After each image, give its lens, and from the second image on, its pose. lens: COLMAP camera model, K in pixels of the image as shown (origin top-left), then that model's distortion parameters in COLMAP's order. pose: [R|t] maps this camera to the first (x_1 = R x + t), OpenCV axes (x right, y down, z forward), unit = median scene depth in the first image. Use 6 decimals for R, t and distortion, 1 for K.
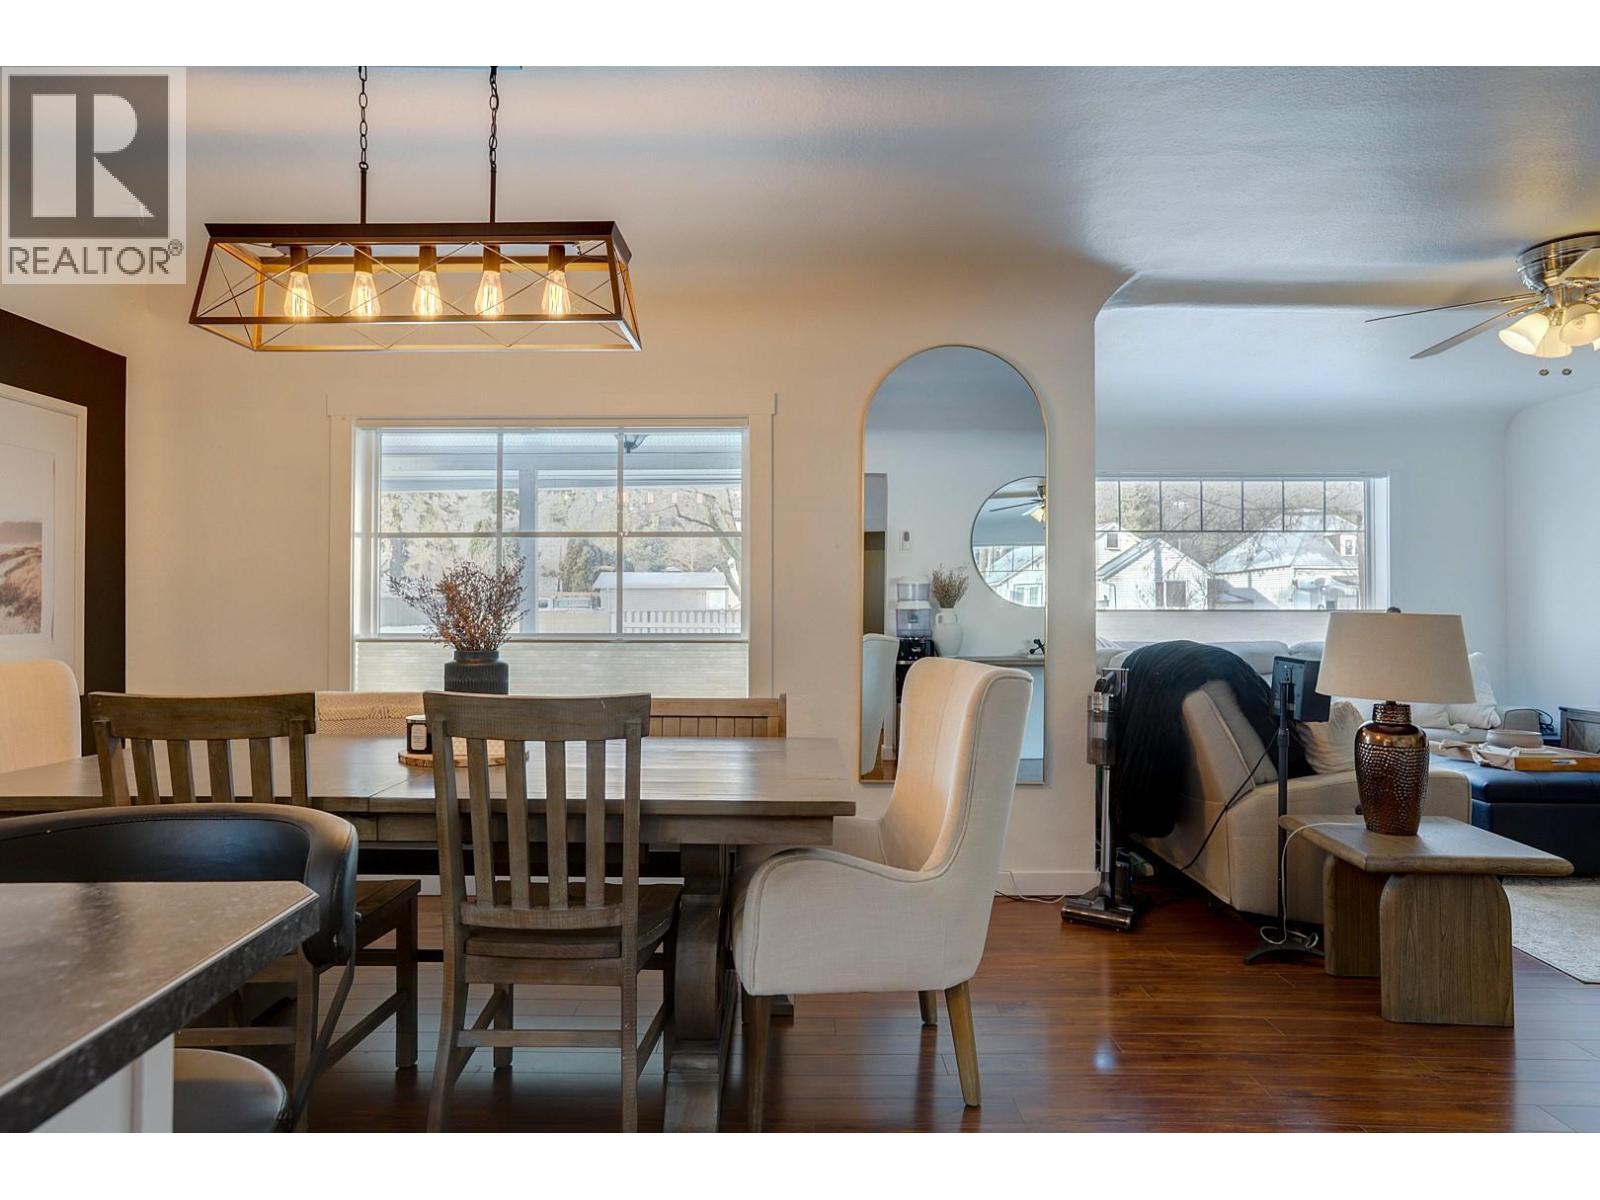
lens RADIAL K [[991.0, 0, 797.7], [0, 991.0, 599.5], [0, 0, 1]] dist [-0.007626, 0.002036]
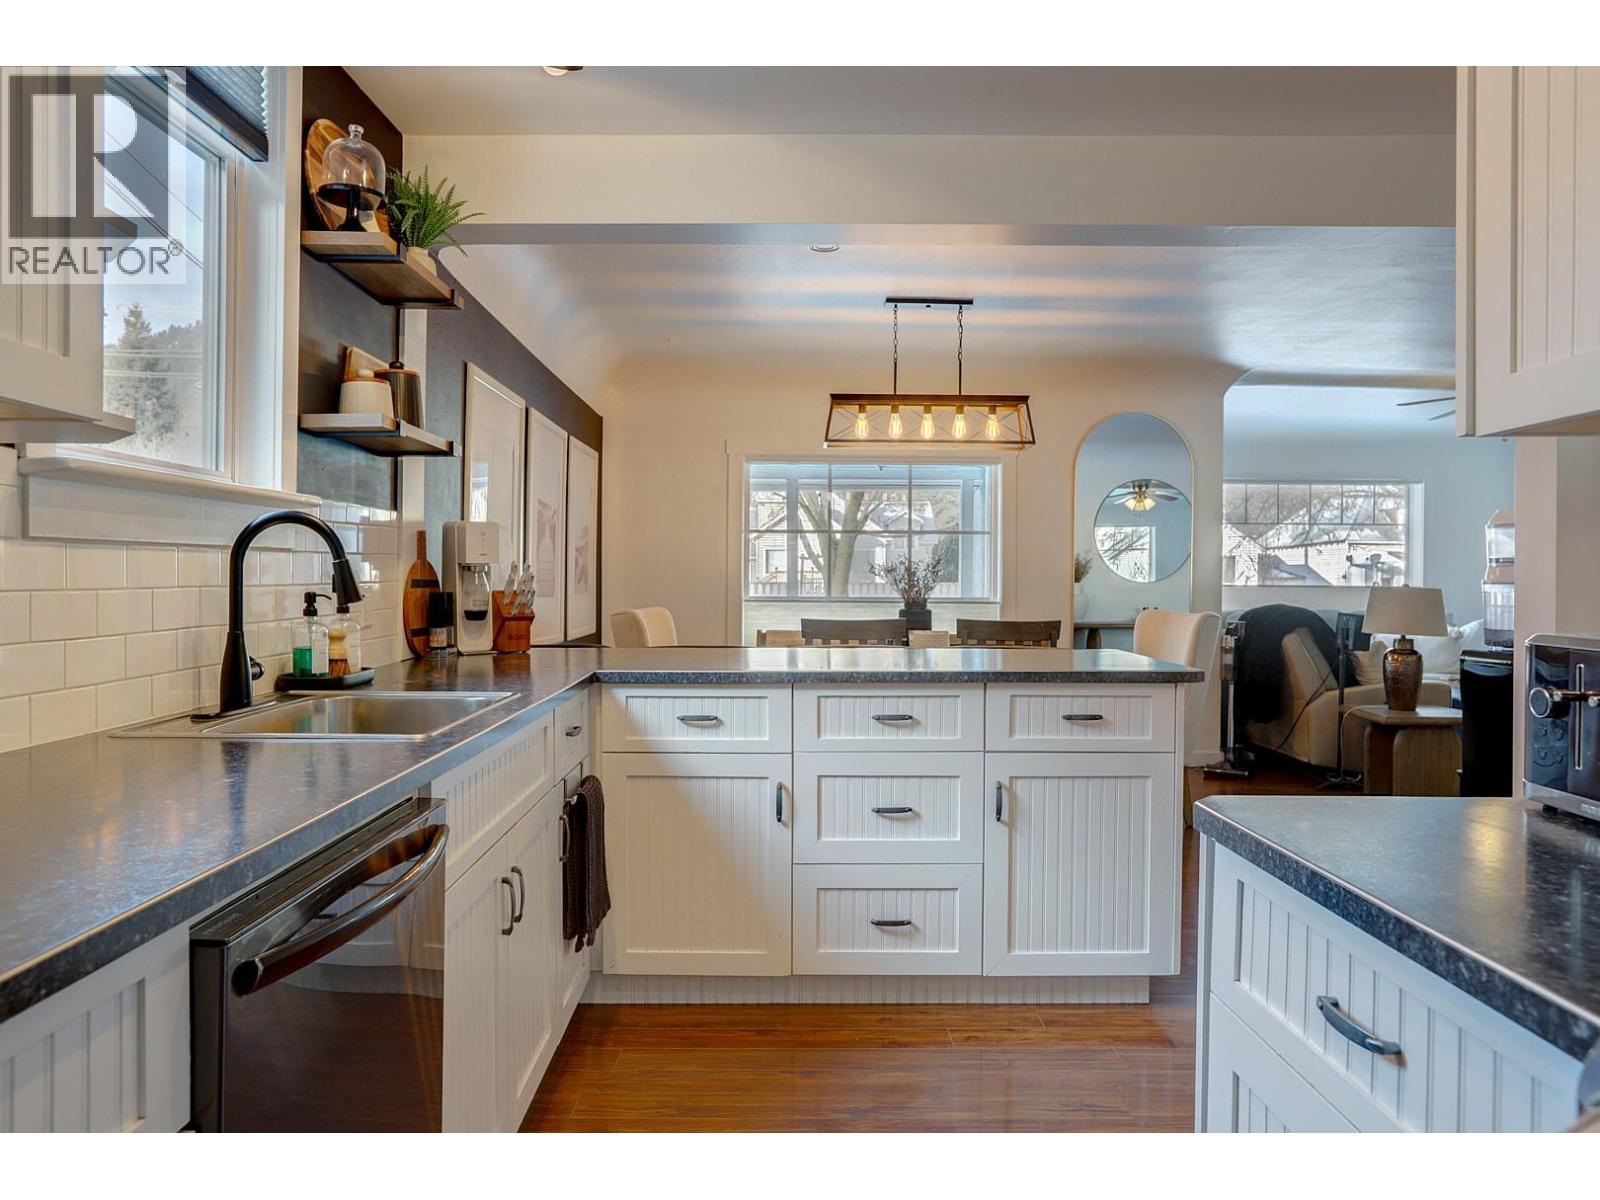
lens RADIAL K [[1119.9, 0, 797.4], [0, 1119.9, 591.3], [0, 0, 1]] dist [-0.008534, 0.003147]
pose [[0.999945, 0.007372, 0.007430, -0.442421], [-0.007505, 0.999808, 0.018102, -0.006675], [-0.007295, -0.018156, 0.999809, -0.875806]]
